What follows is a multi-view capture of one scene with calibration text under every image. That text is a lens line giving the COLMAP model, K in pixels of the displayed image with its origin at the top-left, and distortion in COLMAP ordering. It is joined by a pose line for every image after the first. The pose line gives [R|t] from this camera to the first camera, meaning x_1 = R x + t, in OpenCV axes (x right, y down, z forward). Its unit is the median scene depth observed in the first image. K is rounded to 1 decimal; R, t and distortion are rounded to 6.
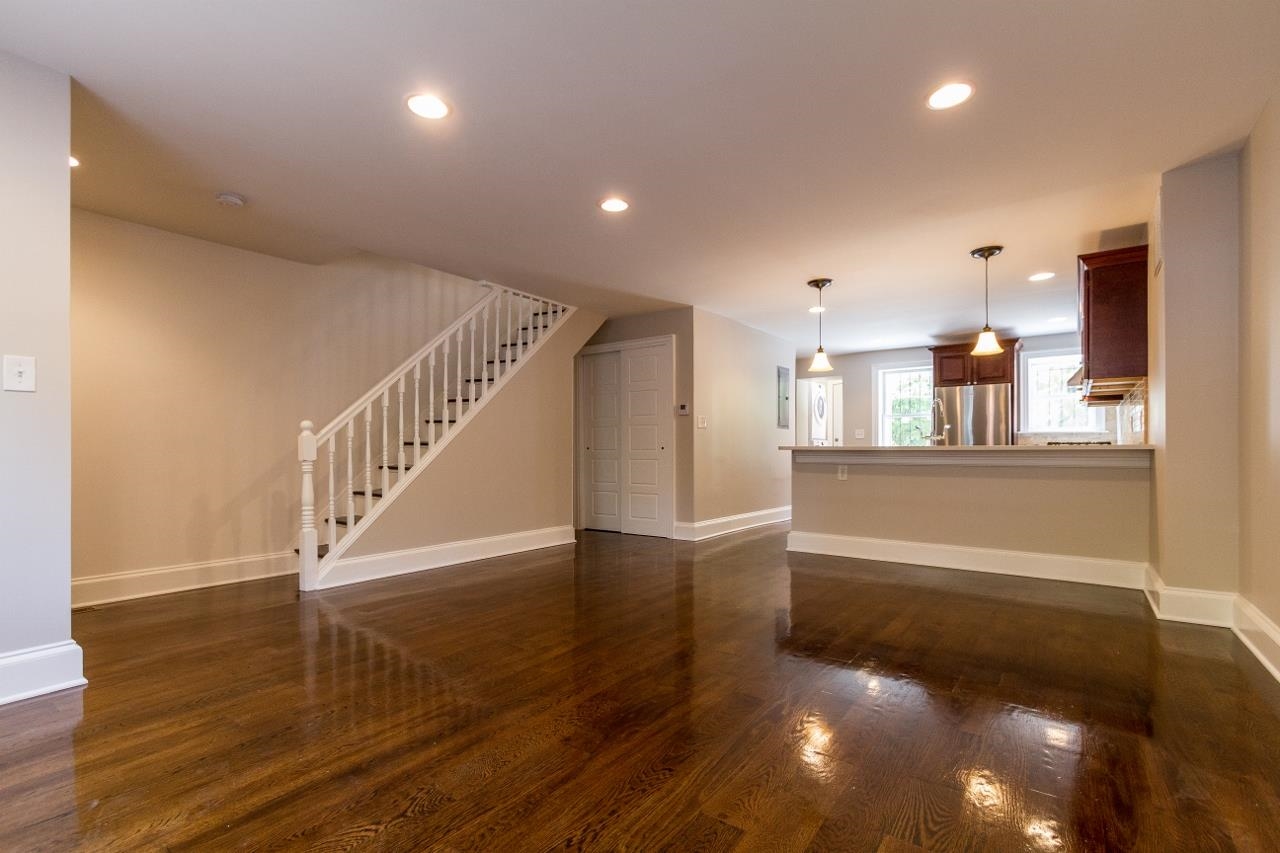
lens RADIAL K [[589.4, 0, 642.9], [0, 589.4, 447.8], [0, 0, 1]] dist [0.000018, 0.000234]
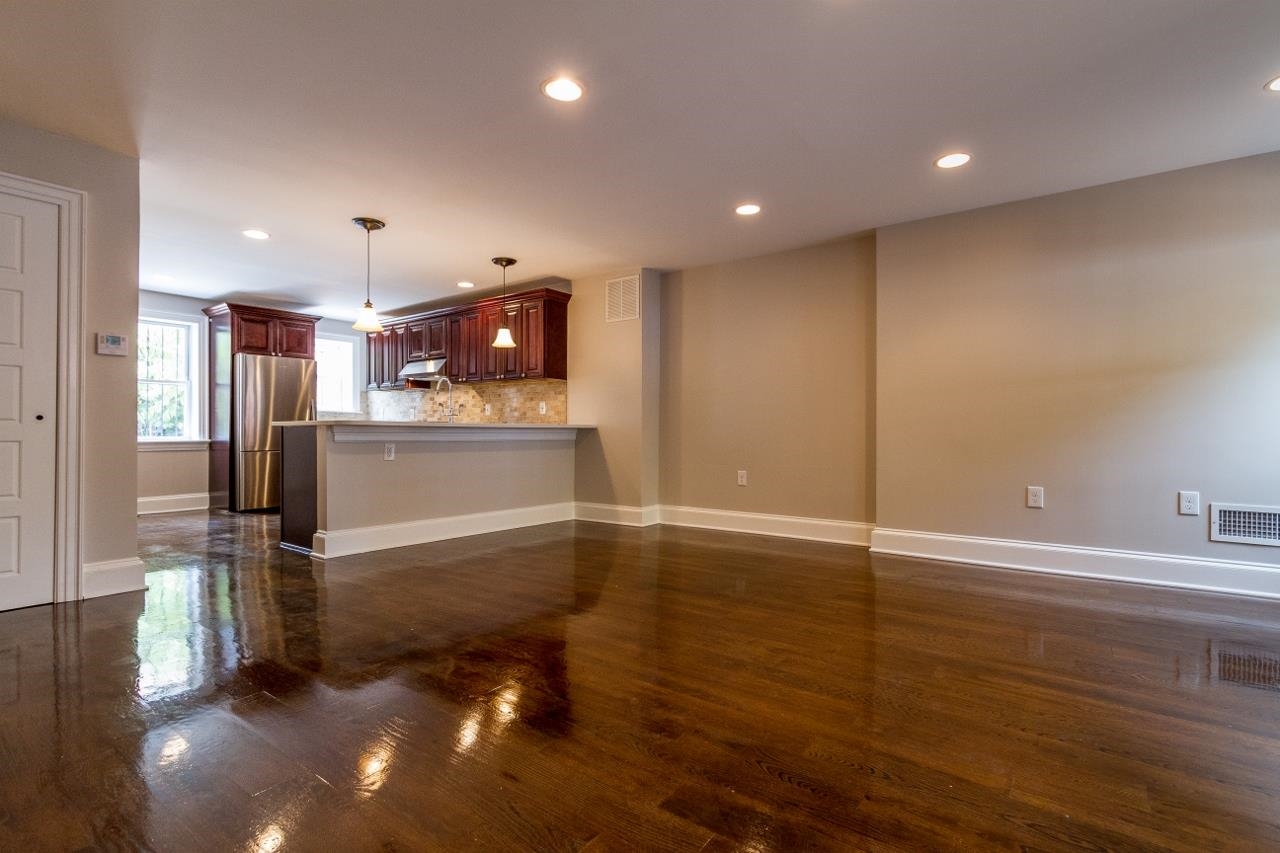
lens RADIAL K [[595.2, 0, 642.6], [0, 595.2, 434.5], [0, 0, 1]] dist [-0.000484, 0.000060]
pose [[0.015251, -0.004129, 0.999875, -0.543026], [-0.011227, 0.999928, 0.004301, 0.008160], [-0.999821, -0.011291, 0.015203, 0.612057]]
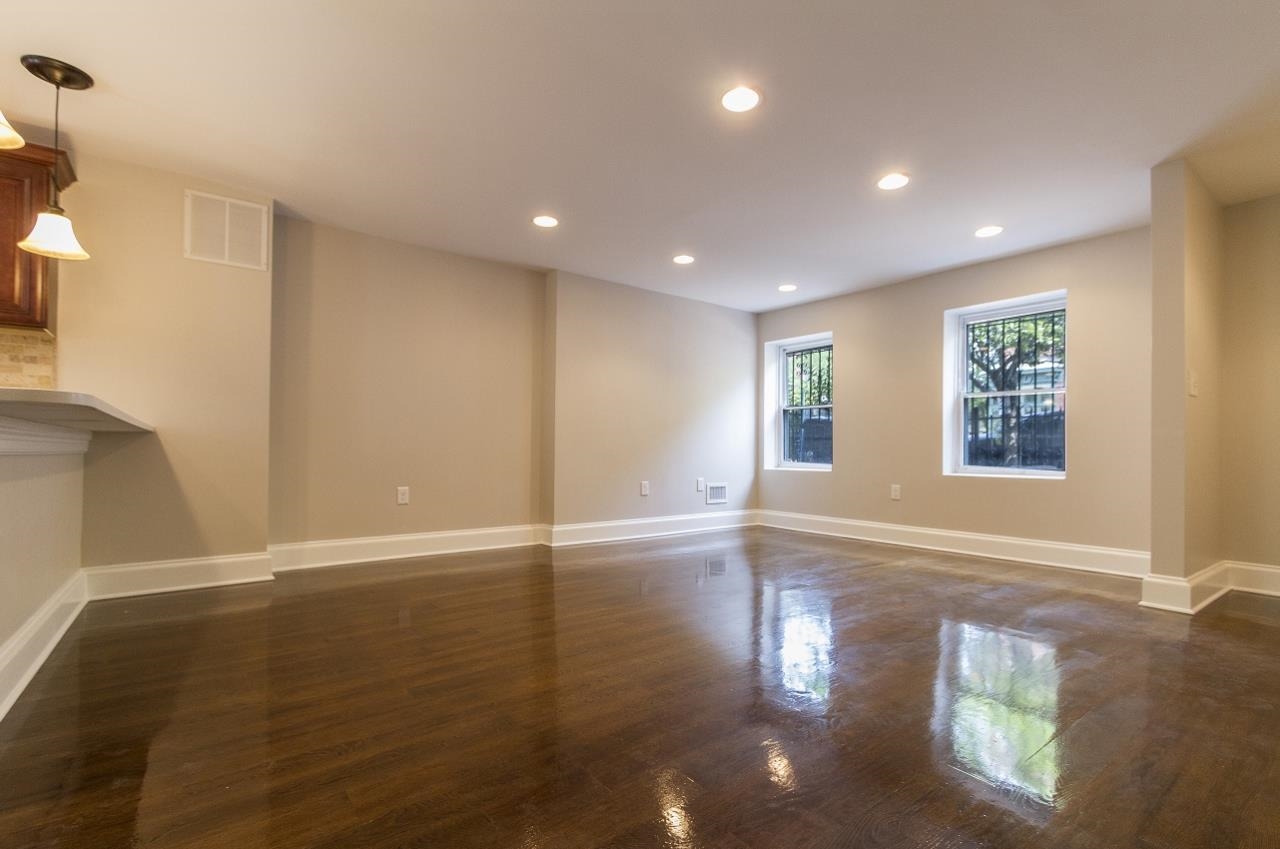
lens RADIAL K [[589.4, 0, 642.9], [0, 589.4, 445.8], [0, 0, 1]] dist [0.000018, 0.000234]
pose [[-0.957081, -0.011416, 0.289597, -0.104328], [-0.015392, 0.999816, -0.011457, 0.016551], [-0.289413, -0.015423, -0.957080, 1.203528]]
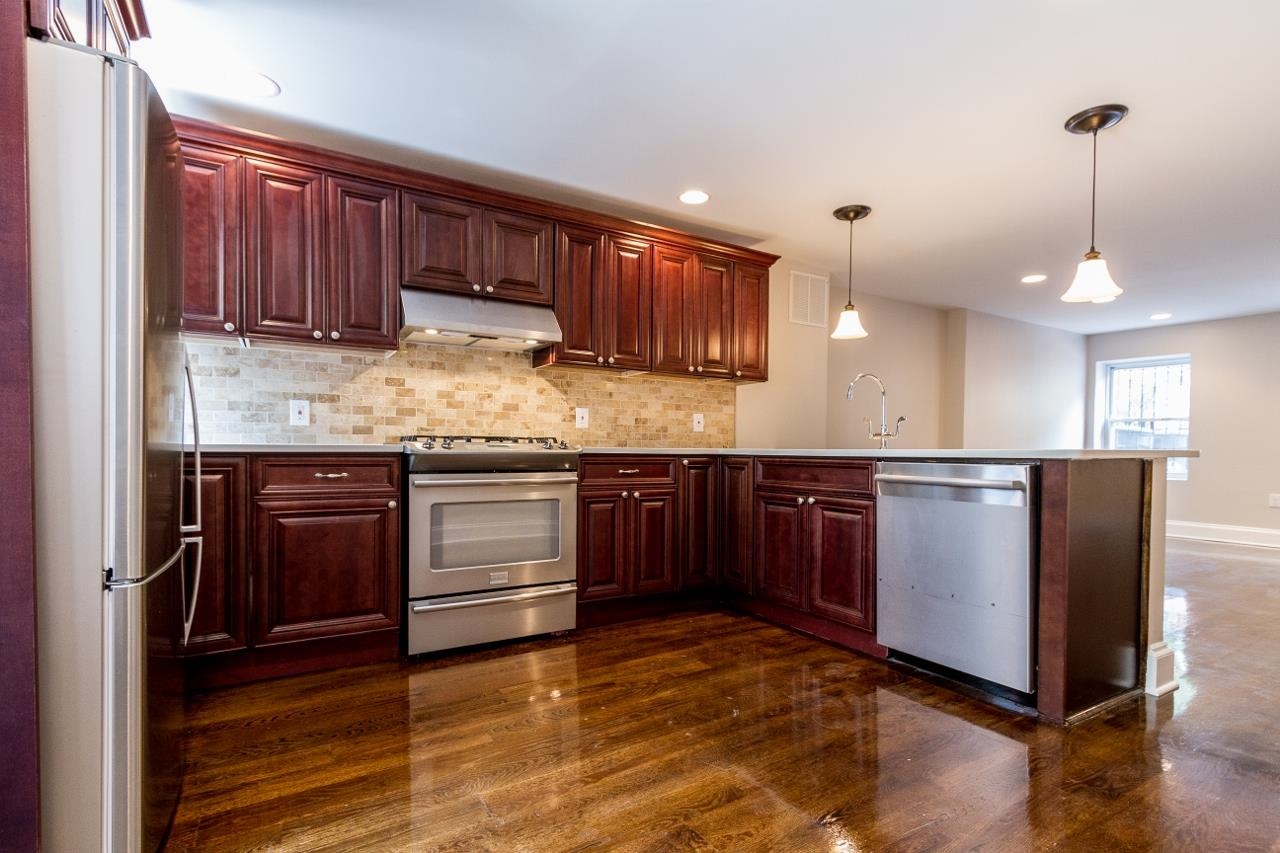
lens RADIAL K [[589.4, 0, 642.9], [0, 589.4, 447.8], [0, 0, 1]] dist [0.000018, 0.000234]
pose [[-0.918420, -0.009910, 0.395483, 0.454788], [-0.012409, 0.999916, -0.003760, -0.000062], [-0.395413, -0.008361, -0.918466, 1.635499]]
